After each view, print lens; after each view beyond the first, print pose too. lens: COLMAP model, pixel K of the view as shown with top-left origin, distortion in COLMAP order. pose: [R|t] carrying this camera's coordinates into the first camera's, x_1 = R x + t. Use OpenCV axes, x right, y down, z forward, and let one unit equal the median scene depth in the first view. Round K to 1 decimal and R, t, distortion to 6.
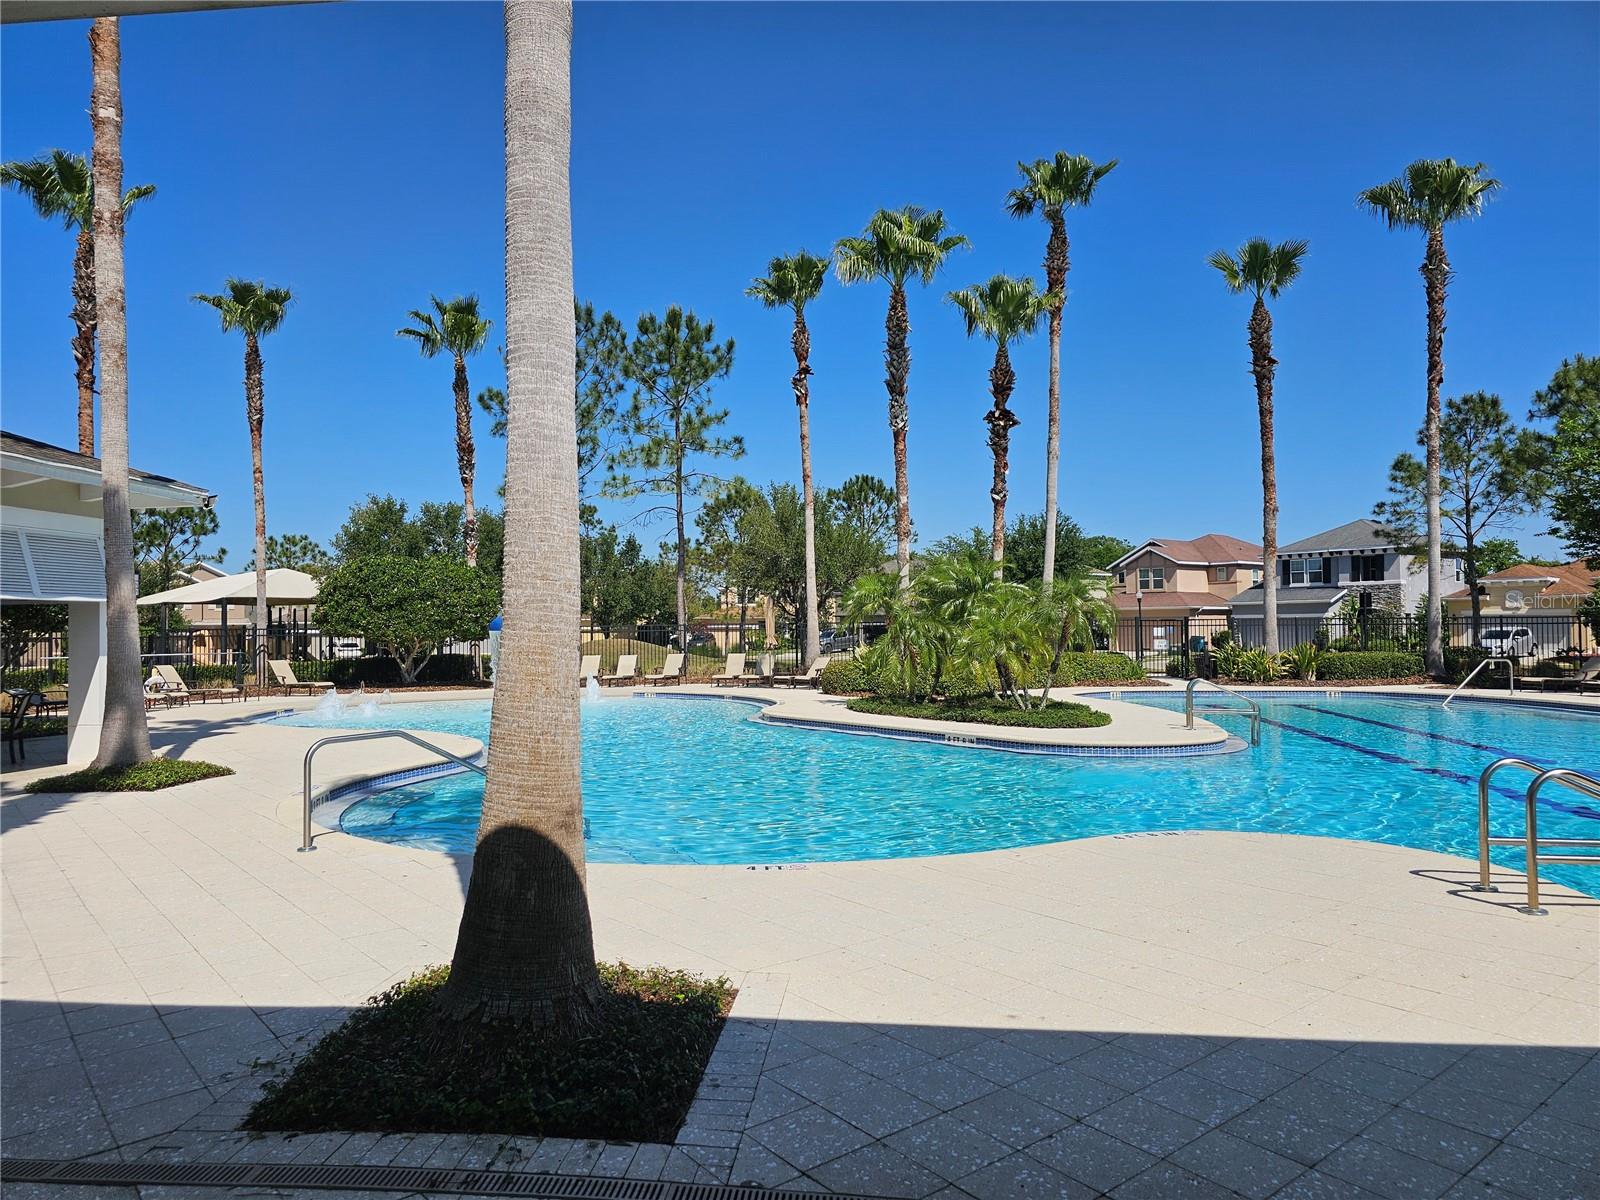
lens RADIAL K [[1066.8, 0, 798.8], [0, 1066.8, 602.0], [0, 0, 1]] dist [0.059468, -0.052027]
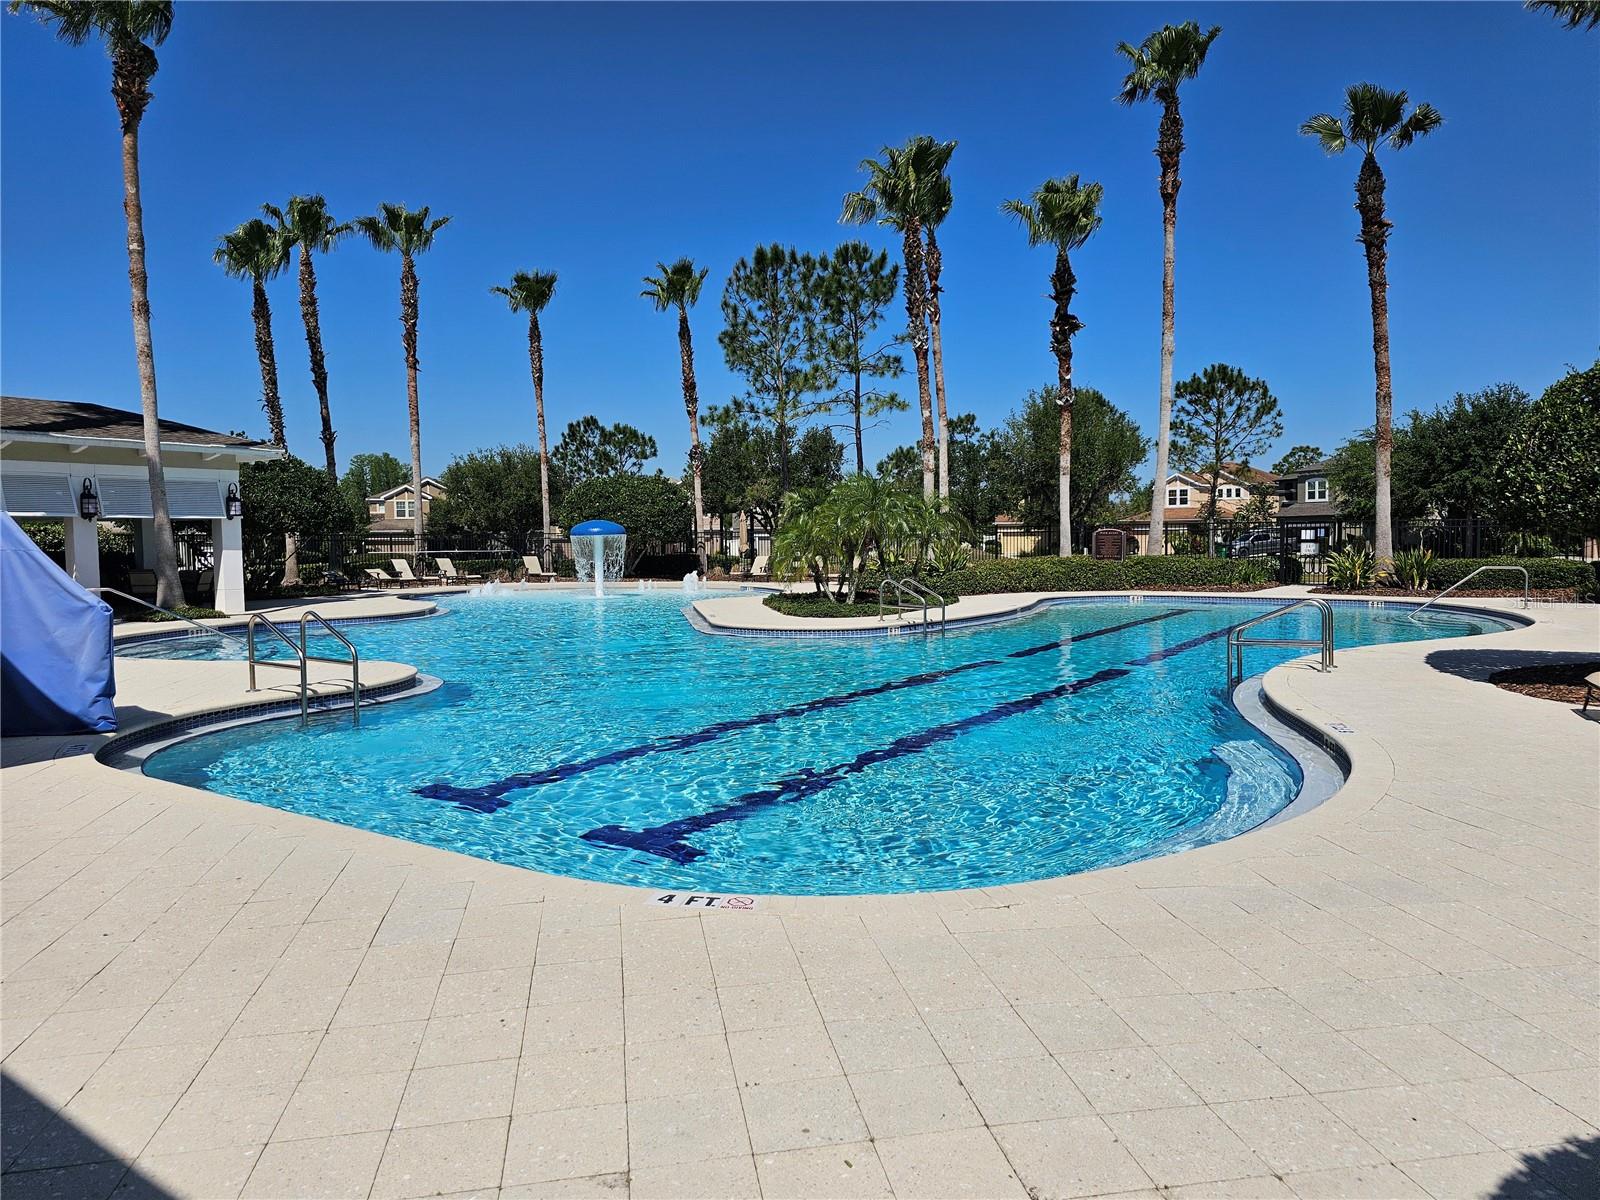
lens RADIAL K [[1066.8, 0, 786.2], [0, 1066.8, 605.8], [0, 0, 1]] dist [0.059468, -0.052027]
pose [[0.871986, 0.030501, -0.488580, 0.432115], [0.015488, 0.995839, 0.089809, -0.001203], [0.489286, -0.085880, 0.867885, -0.028100]]
